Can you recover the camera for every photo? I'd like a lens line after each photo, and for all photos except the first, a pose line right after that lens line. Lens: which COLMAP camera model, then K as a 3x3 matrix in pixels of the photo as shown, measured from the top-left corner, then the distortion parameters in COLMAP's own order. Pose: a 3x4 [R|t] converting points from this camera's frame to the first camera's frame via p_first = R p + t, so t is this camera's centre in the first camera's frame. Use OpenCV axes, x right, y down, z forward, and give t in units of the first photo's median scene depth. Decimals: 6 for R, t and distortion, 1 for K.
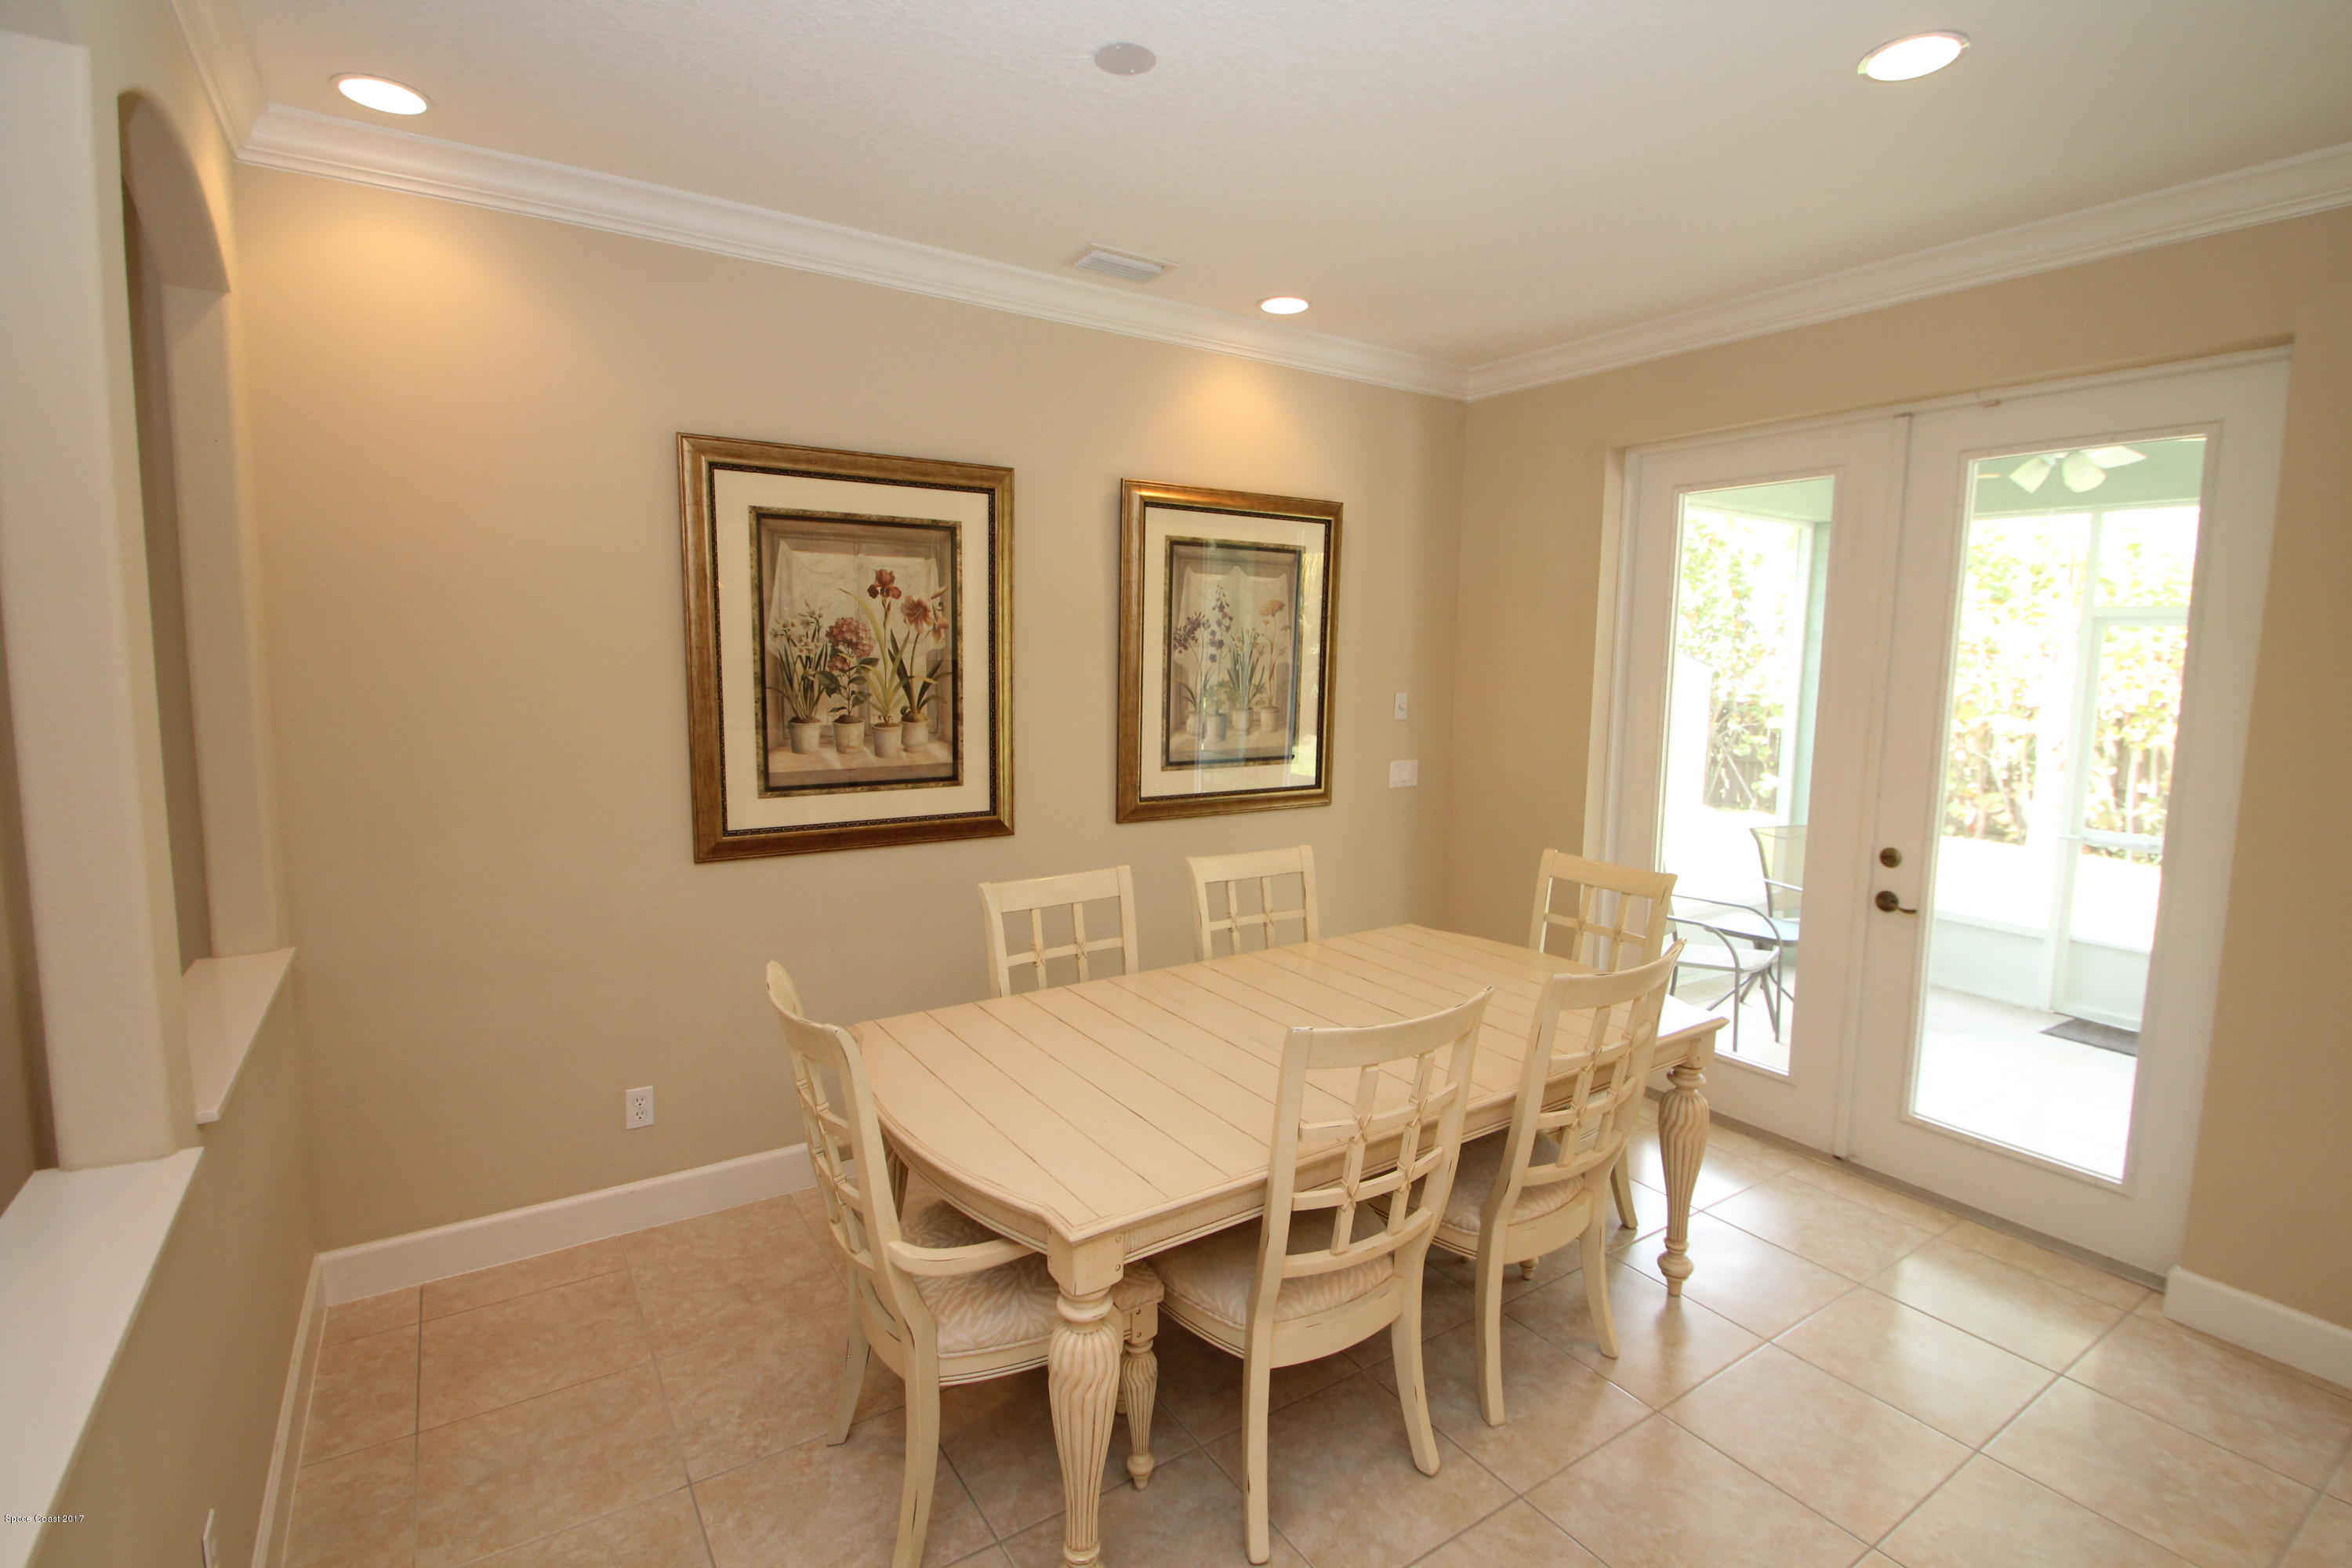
lens RADIAL K [[1101.8, 0, 1197.0], [0, 1101.8, 782.4], [0, 0, 1]] dist [0.006593, -0.011977]
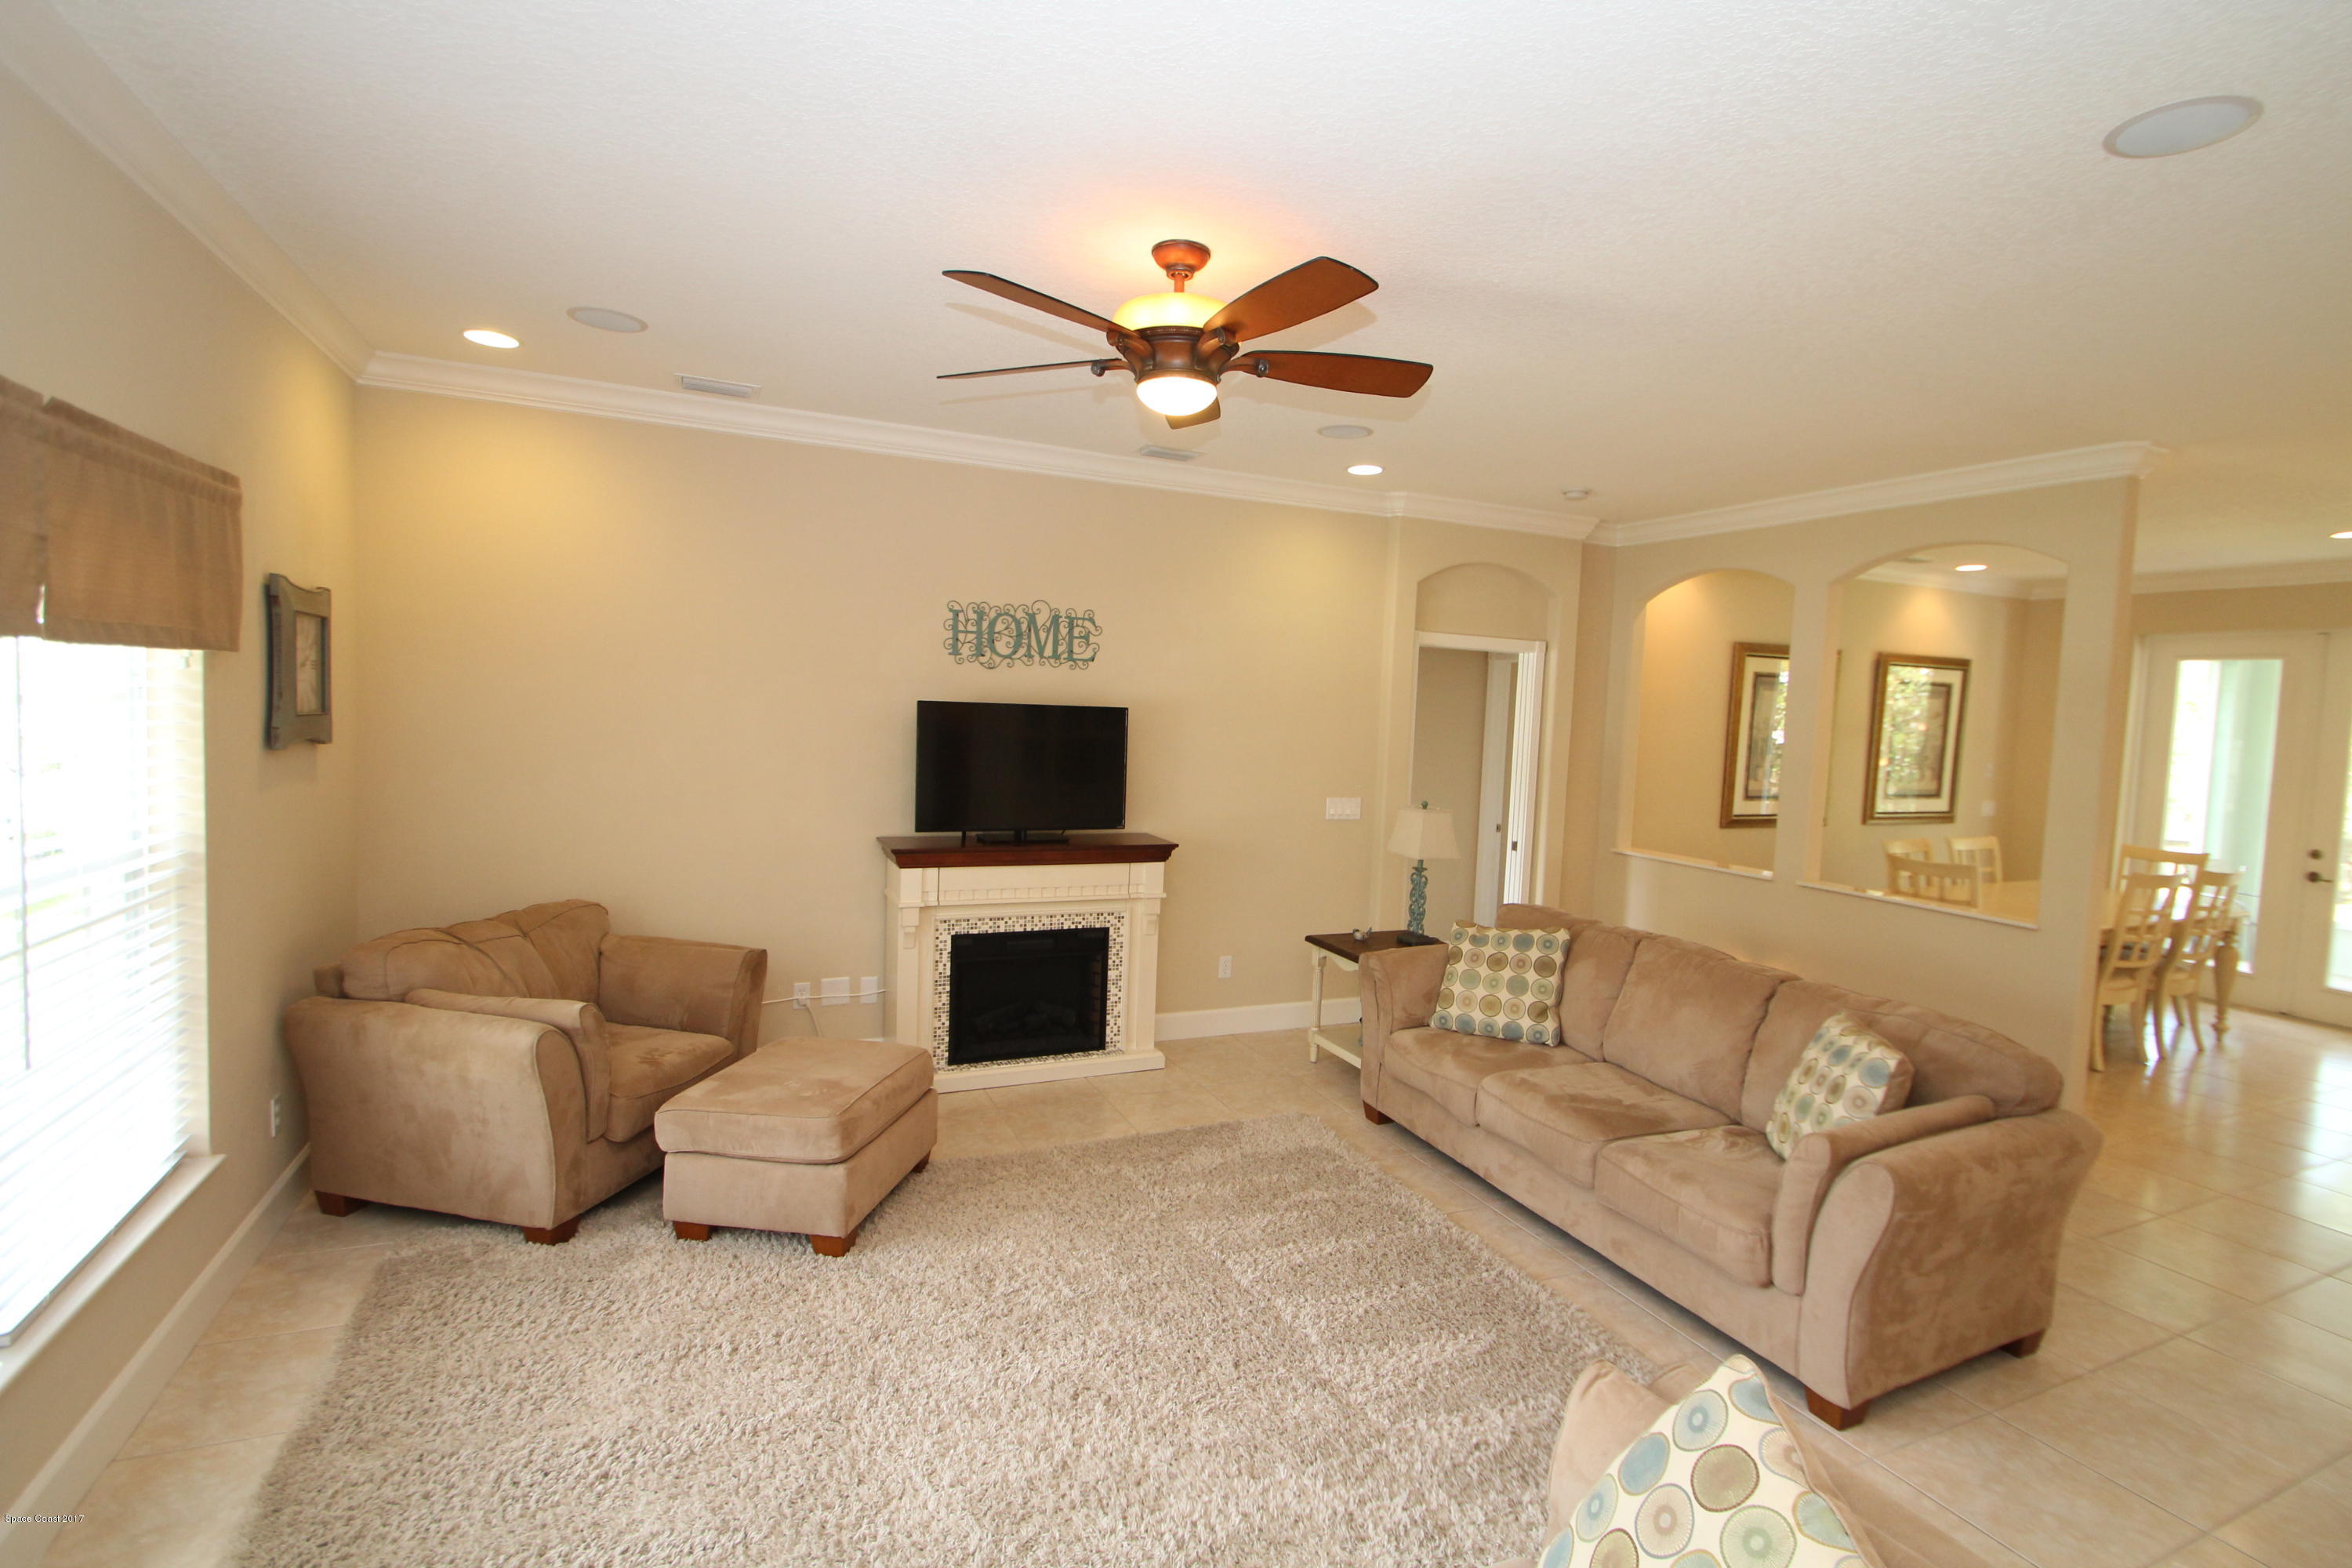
lens RADIAL K [[1101.8, 0, 1183.3], [0, 1101.8, 787.1], [0, 0, 1]] dist [0.006593, -0.011977]
pose [[0.985226, 0.039368, -0.166674, -0.879518], [-0.044575, 0.998624, -0.027613, 0.075423], [0.165358, 0.034635, 0.985625, -1.069510]]
